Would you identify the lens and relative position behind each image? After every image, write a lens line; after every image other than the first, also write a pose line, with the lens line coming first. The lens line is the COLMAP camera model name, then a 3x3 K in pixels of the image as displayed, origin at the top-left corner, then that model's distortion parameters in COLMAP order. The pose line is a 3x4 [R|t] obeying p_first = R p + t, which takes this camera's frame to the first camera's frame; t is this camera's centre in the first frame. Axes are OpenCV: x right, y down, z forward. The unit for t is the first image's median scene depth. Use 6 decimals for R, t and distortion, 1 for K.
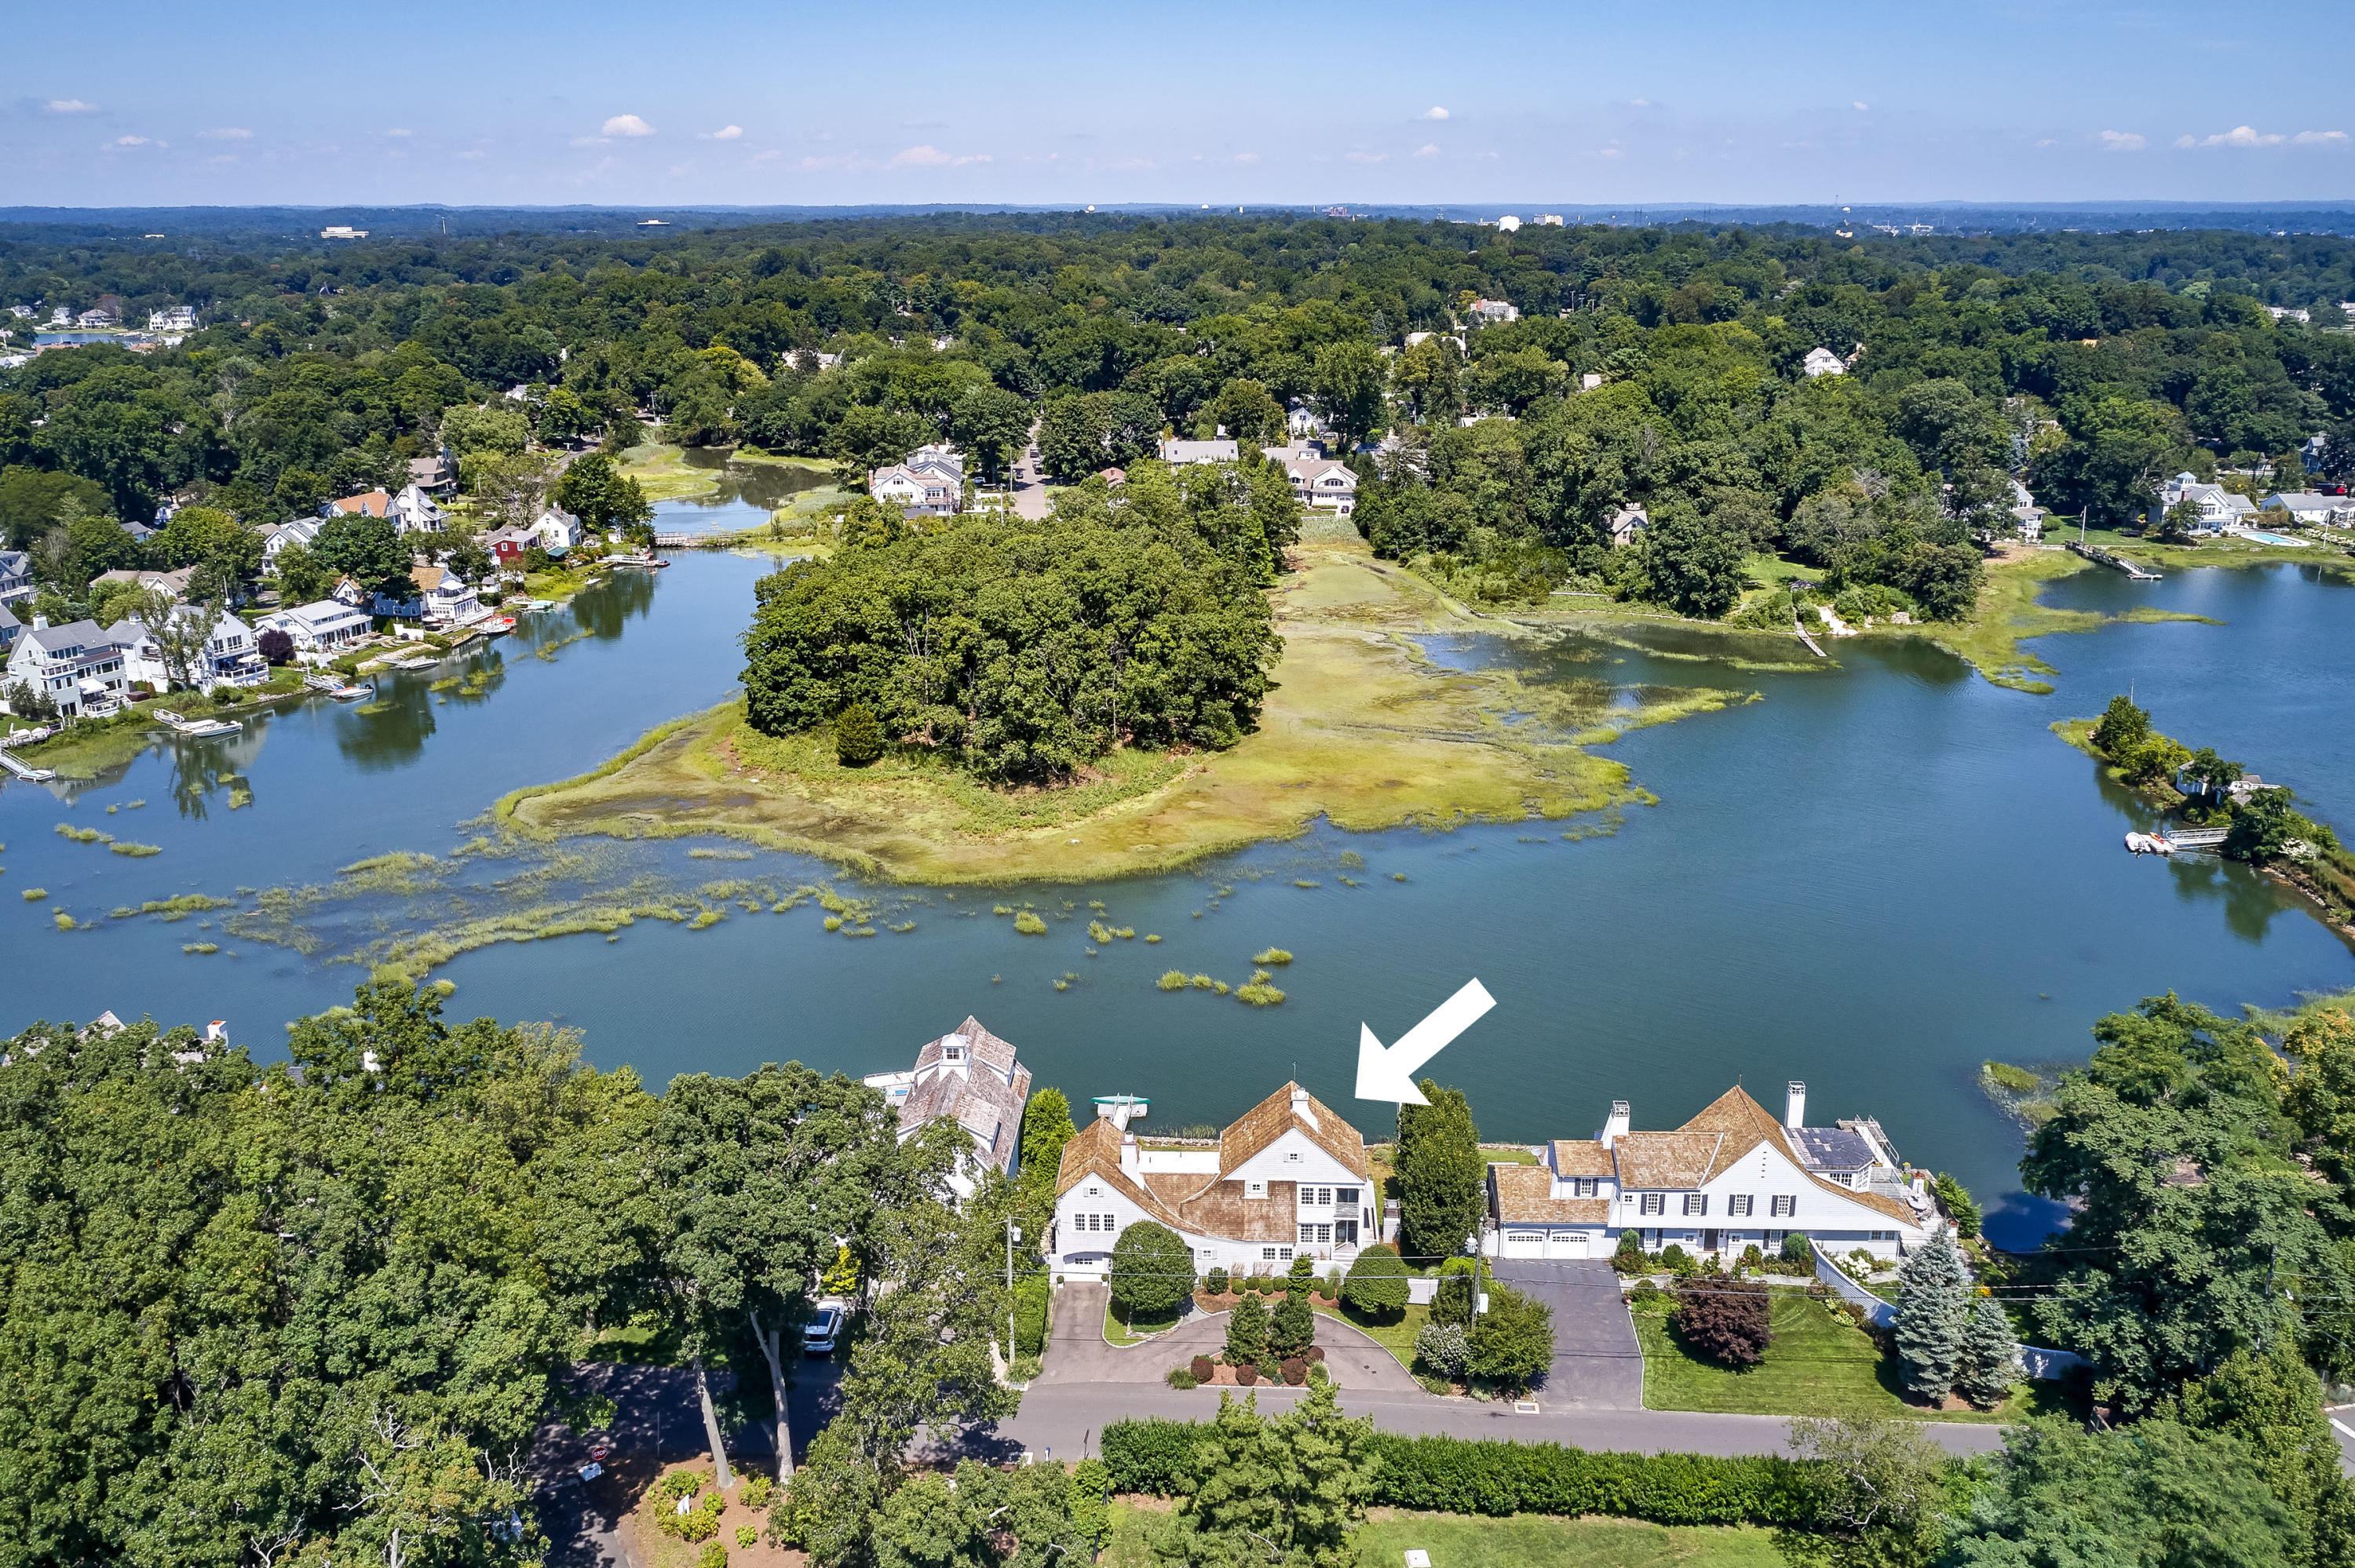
lens RADIAL K [[1858.9, 0, 1177.5], [0, 1858.9, 784.0], [0, 0, 1]] dist [-0.020605, 0.013942]
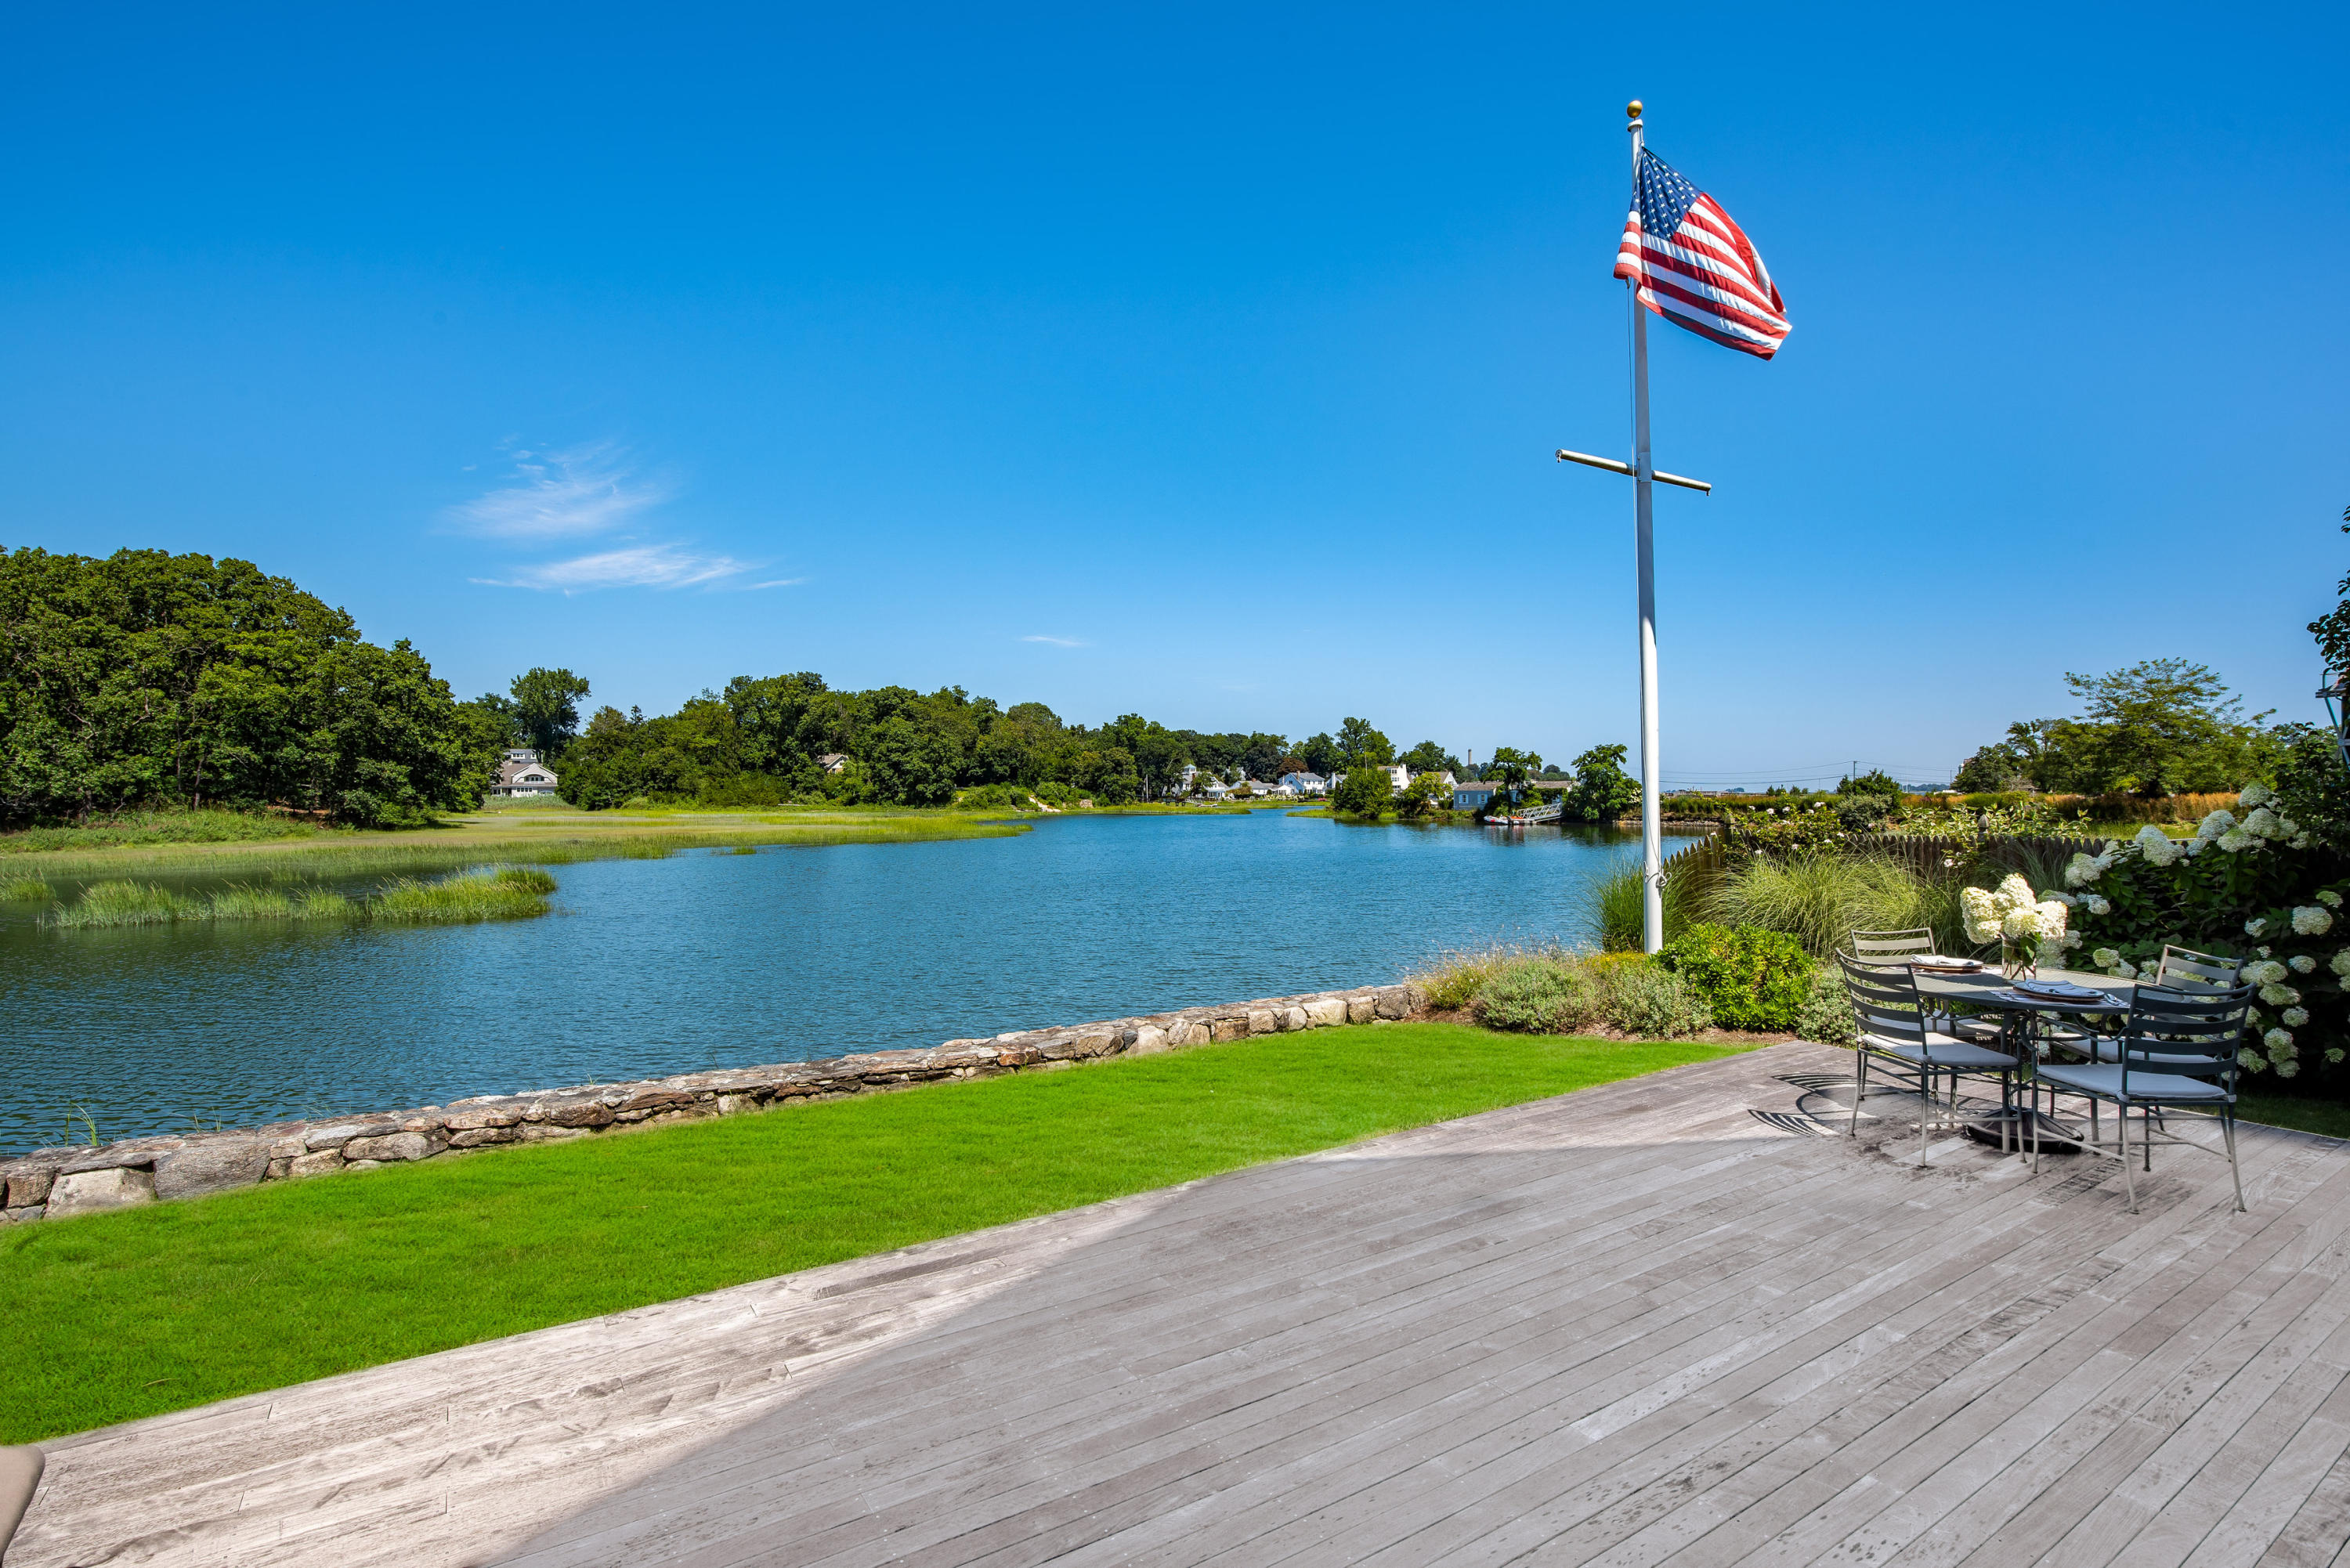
lens RADIAL K [[1122.1, 0, 1175.0], [0, 1122.1, 784.0], [0, 0, 1]] dist [-0.006447, -0.001041]
pose [[0.816347, 0.007918, 0.577507, 0.021904], [0.162454, 0.956389, -0.242753, 0.113532], [-0.554243, 0.291989, 0.779459, 0.533990]]
